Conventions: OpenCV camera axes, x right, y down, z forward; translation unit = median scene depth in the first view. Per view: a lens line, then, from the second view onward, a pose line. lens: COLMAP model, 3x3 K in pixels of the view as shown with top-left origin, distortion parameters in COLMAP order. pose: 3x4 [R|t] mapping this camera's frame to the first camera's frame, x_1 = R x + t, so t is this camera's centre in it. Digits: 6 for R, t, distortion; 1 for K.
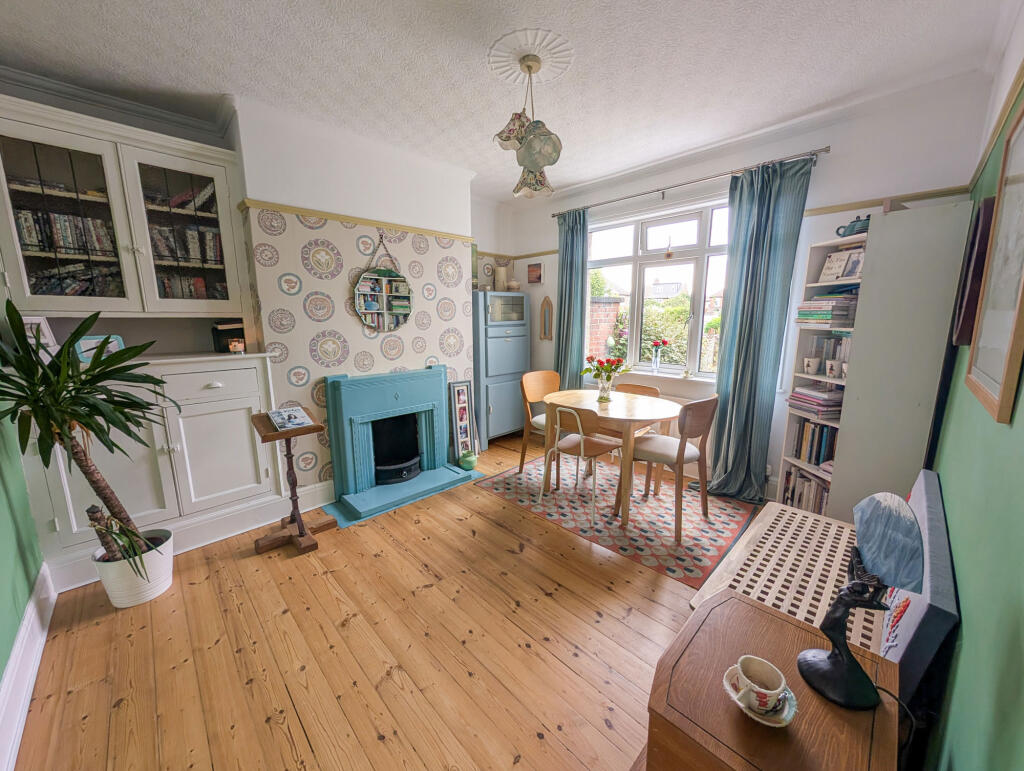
lens RADIAL K [[383.5, 0, 512.6], [0, 383.5, 383.7], [0, 0, 1]] dist [-0.000321, 0.000108]
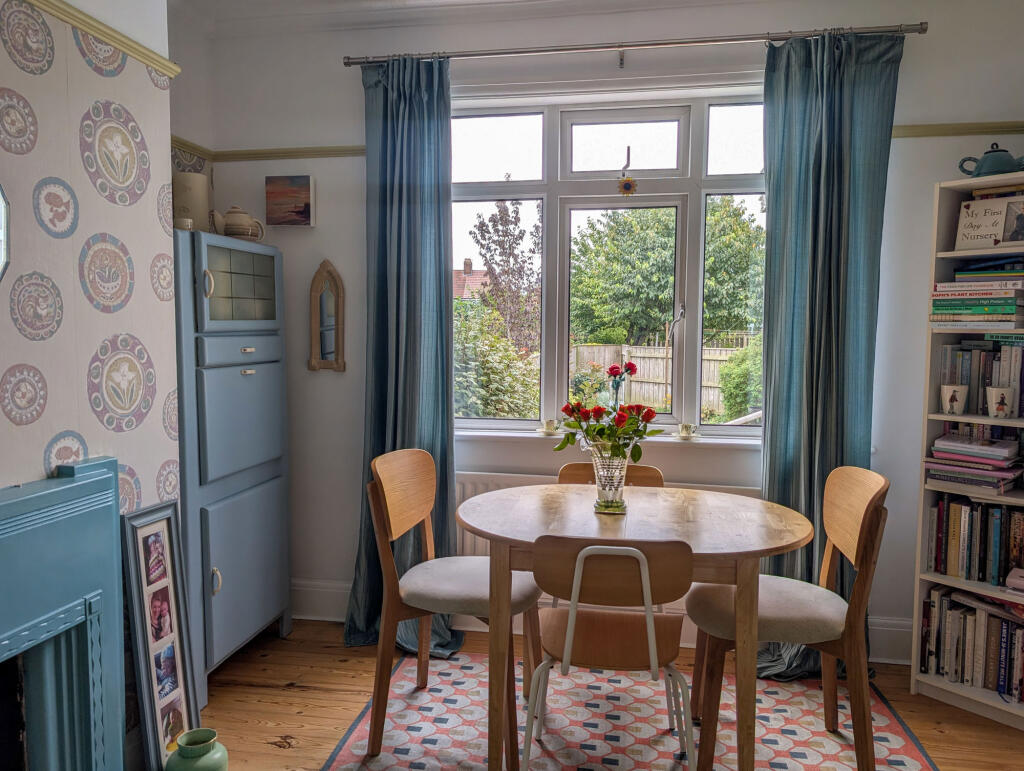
lens RADIAL K [[760.6, 0, 510.0], [0, 760.6, 386.3], [0, 0, 1]] dist [0.012691, -0.001483]
pose [[0.810671, -0.034165, 0.584504, -0.266835], [0.094312, 0.992880, -0.072769, -0.032510], [-0.577856, 0.114117, 0.808121, 0.340239]]
